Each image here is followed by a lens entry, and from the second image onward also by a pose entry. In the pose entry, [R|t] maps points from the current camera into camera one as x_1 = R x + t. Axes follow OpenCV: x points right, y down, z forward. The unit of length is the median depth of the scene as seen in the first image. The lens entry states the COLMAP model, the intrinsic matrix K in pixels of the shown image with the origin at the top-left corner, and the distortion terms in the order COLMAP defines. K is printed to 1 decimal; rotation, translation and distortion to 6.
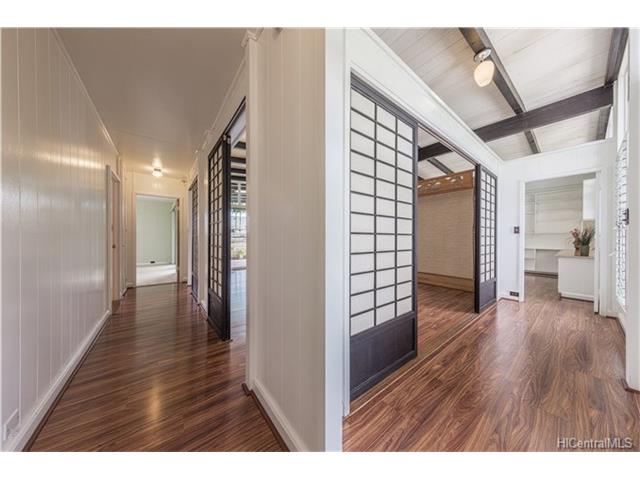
lens RADIAL K [[203.9, 0, 317.9], [0, 203.9, 239.5], [0, 0, 1]] dist [0.001158, 0.000038]
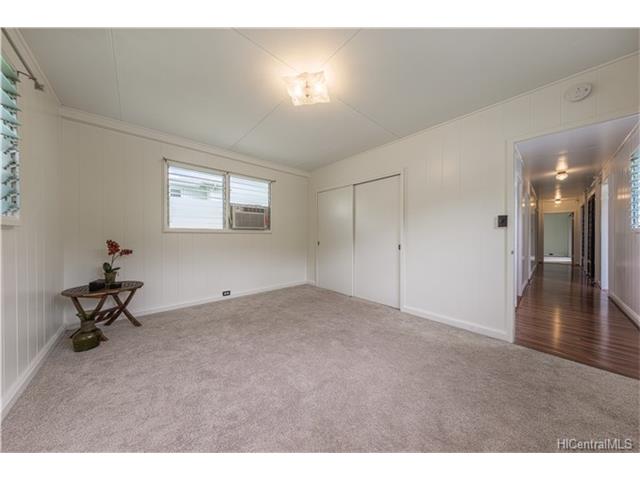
lens RADIAL K [[203.9, 0, 317.9], [0, 203.9, 239.5], [0, 0, 1]] dist [0.001158, 0.000038]
pose [[0.027504, 0.005033, -0.999609, 0.795802], [-0.004792, 0.999976, 0.004903, 0.004072], [0.999610, 0.004655, 0.027527, -0.967832]]
